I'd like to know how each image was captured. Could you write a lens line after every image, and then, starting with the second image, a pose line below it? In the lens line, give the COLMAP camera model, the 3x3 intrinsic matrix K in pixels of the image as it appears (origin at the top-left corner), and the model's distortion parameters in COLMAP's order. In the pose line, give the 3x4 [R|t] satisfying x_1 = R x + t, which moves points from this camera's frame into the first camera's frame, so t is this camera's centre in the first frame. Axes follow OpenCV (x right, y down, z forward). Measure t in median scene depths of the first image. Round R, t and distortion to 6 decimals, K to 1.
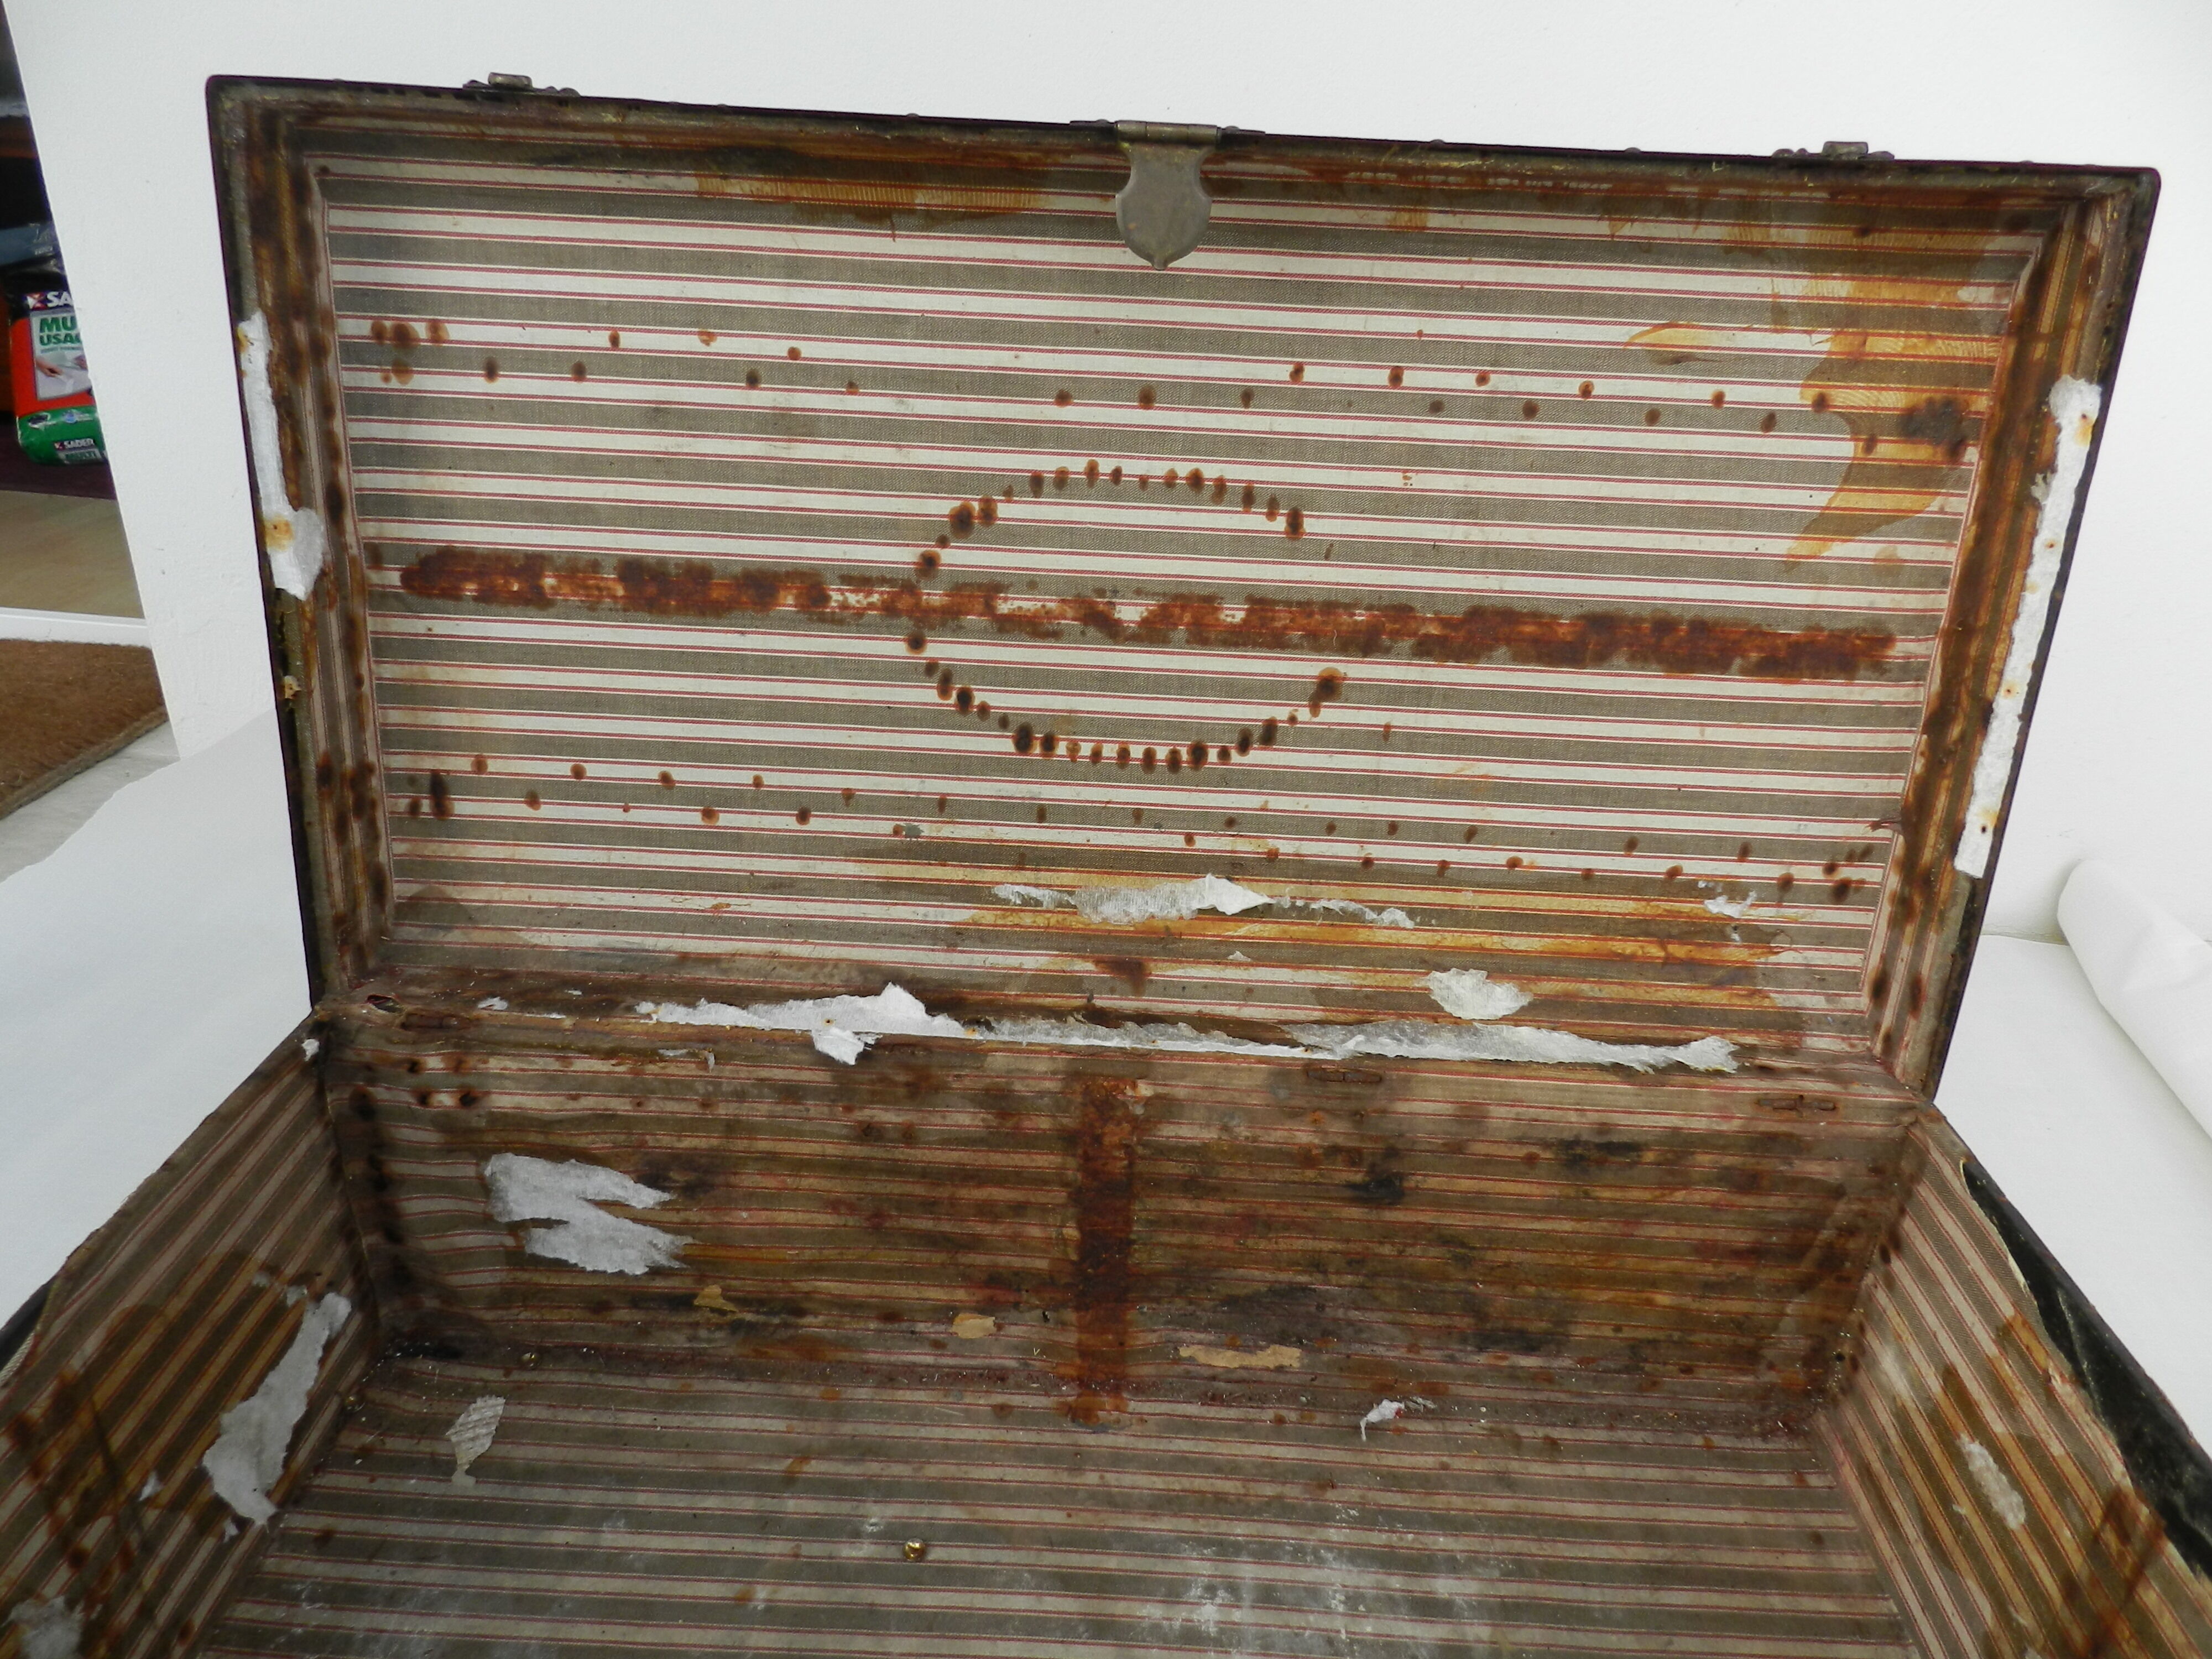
lens RADIAL K [[1502.3, 0, 1106.0], [0, 1502.3, 829.5], [0, 0, 1]] dist [0.023795, -0.009504]
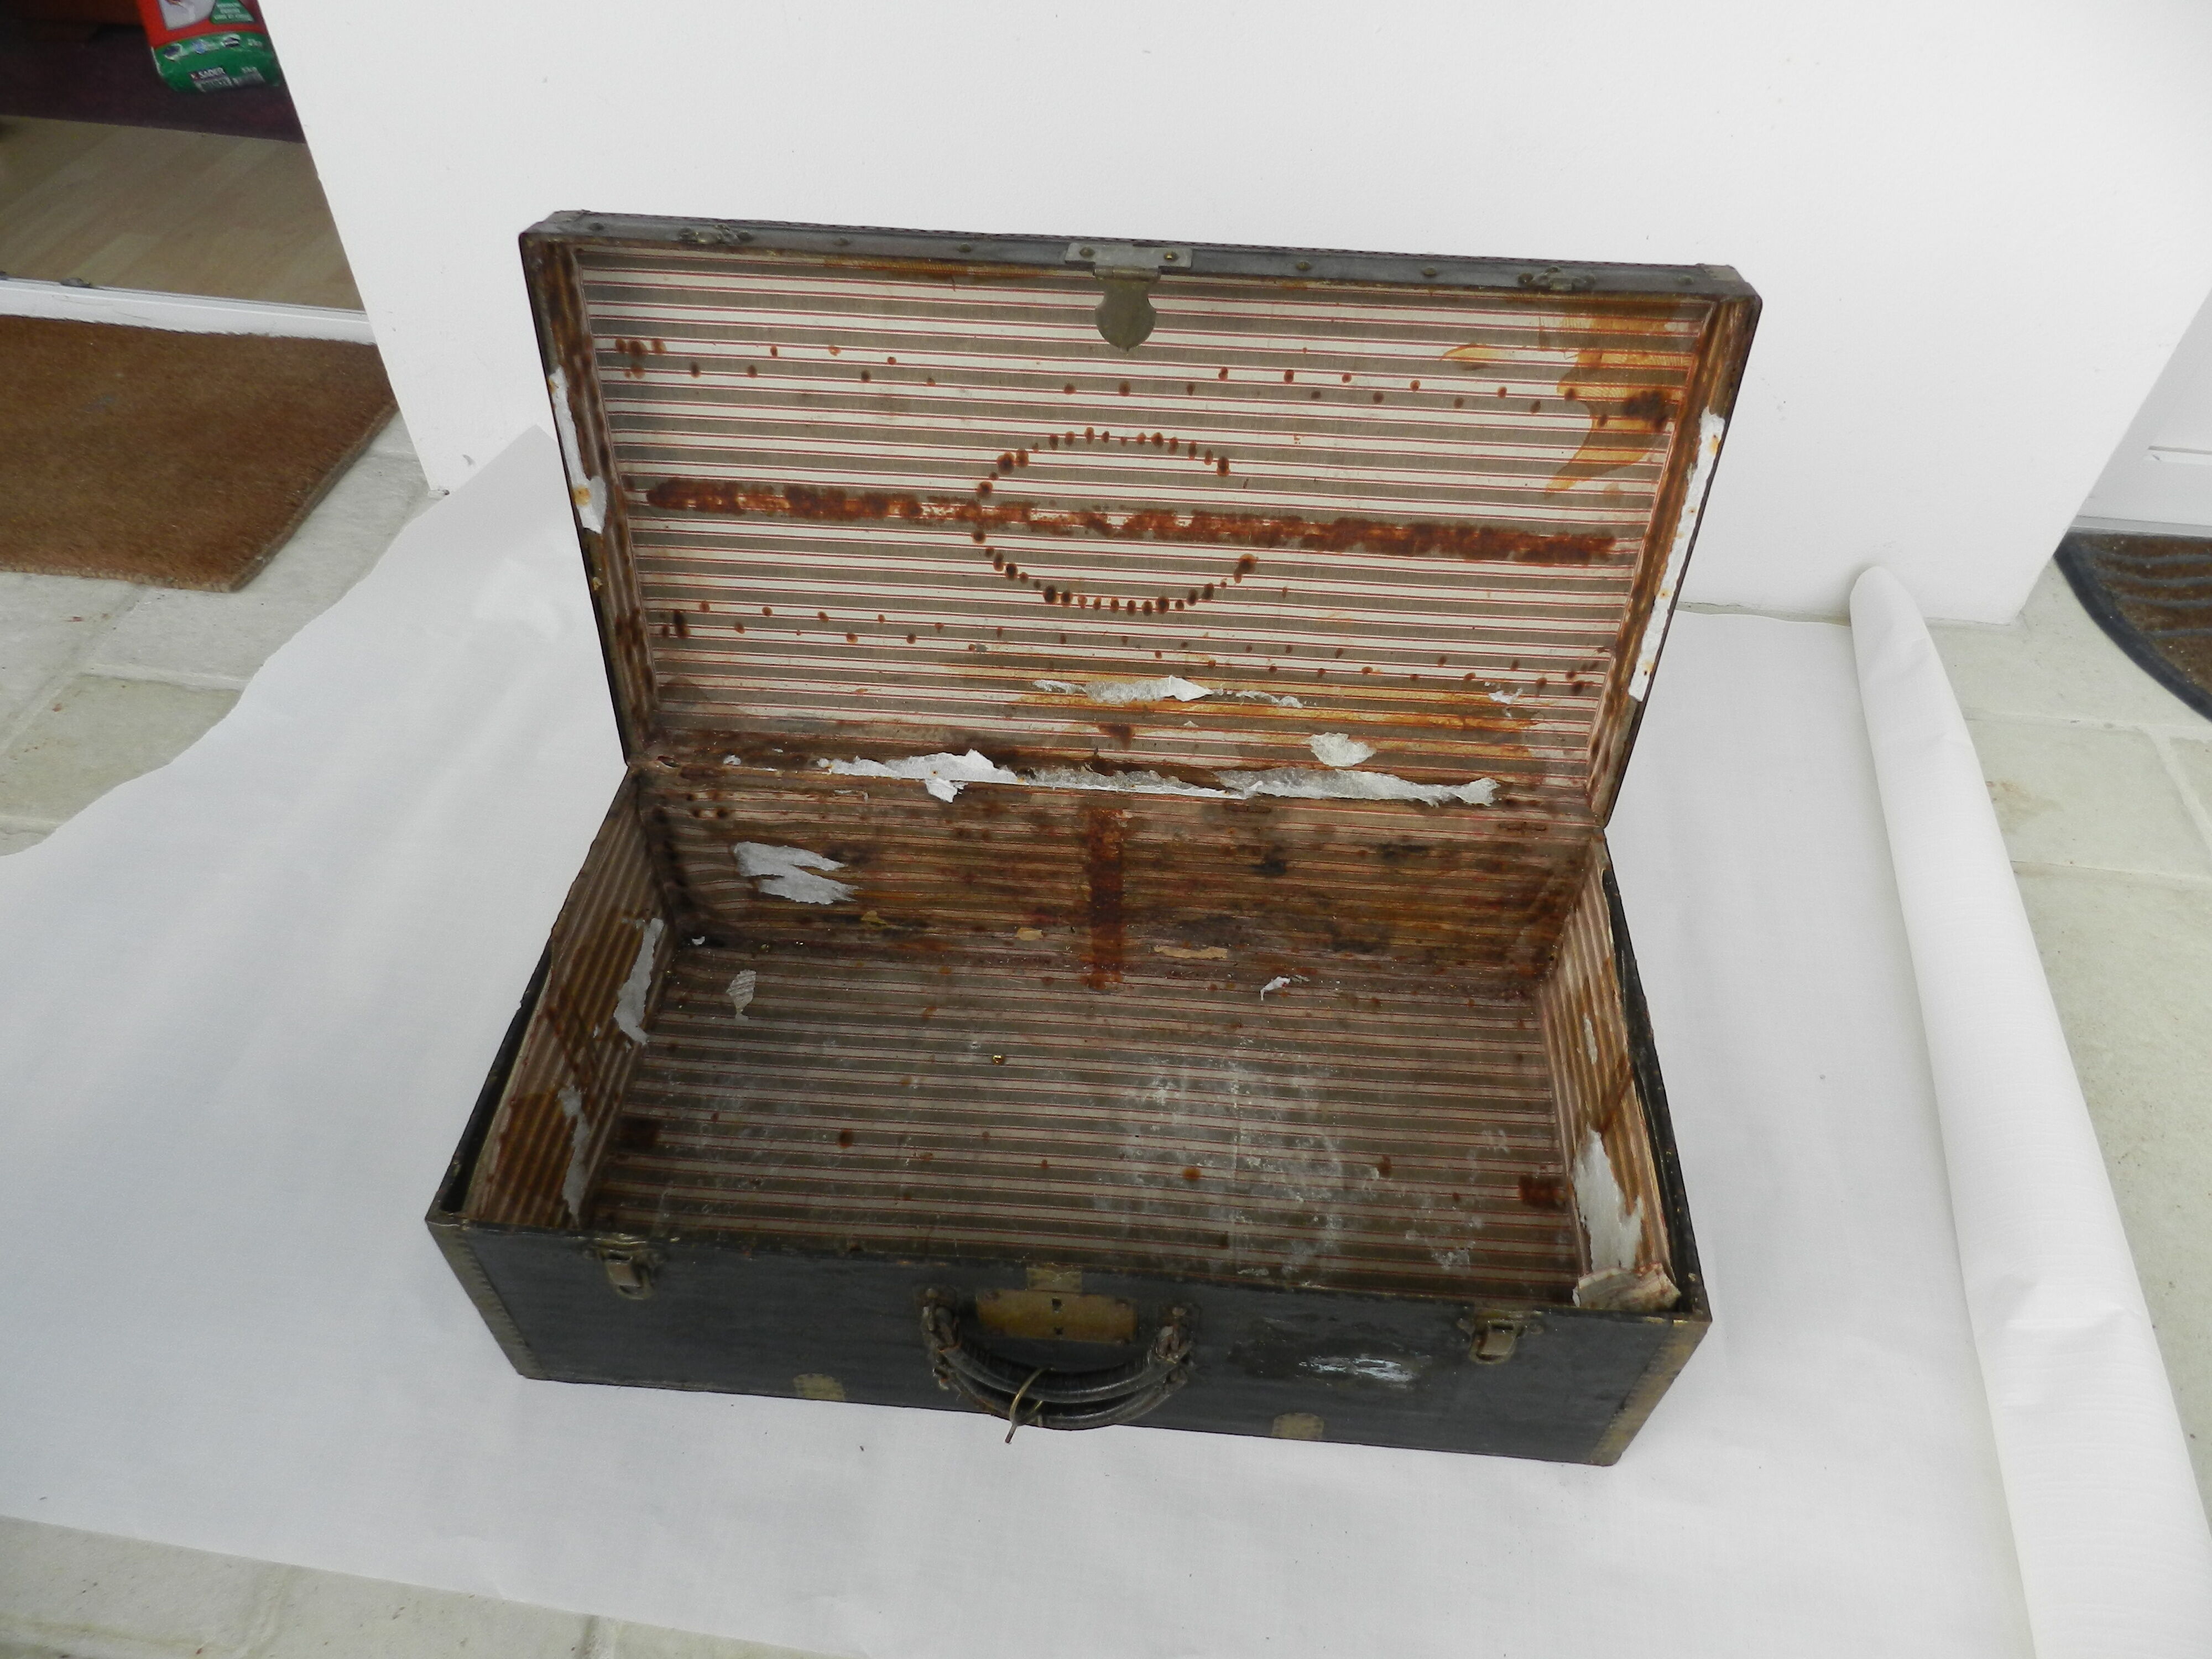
lens RADIAL K [[1502.3, 0, 1106.0], [0, 1502.3, 829.5], [0, 0, 1]] dist [0.023795, -0.009504]
pose [[0.998847, 0.007126, -0.047478, 0.079708], [0.009581, 0.939450, 0.342553, -0.371053], [0.047044, -0.342613, 0.938298, -0.546005]]
